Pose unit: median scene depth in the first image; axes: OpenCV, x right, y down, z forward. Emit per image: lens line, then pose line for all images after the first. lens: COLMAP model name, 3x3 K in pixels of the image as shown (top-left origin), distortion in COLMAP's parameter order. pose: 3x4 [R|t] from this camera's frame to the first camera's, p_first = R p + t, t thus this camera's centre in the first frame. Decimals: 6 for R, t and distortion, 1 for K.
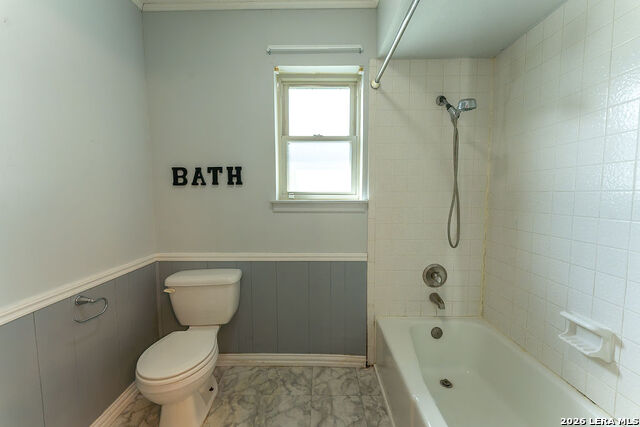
lens RADIAL K [[258.4, 0, 320.3], [0, 258.4, 211.8], [0, 0, 1]] dist [-0.001360, 0.000351]
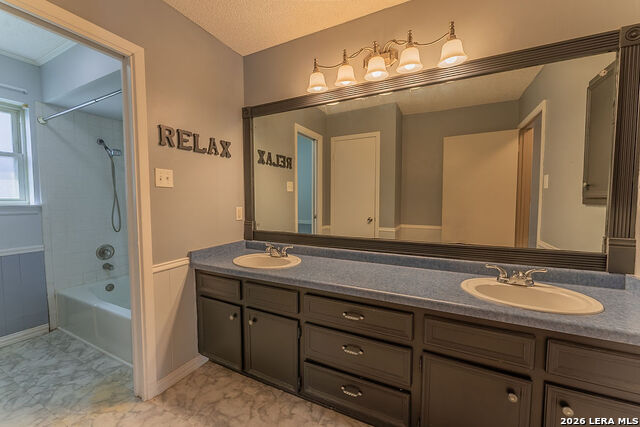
lens RADIAL K [[258.4, 0, 319.2], [0, 258.4, 212.0], [0, 0, 1]] dist [-0.001360, 0.000351]
pose [[0.448259, -0.045195, 0.892761, -0.362839], [0.072818, 0.997248, 0.013922, 0.079276], [-0.890933, 0.058768, 0.450316, -0.877516]]
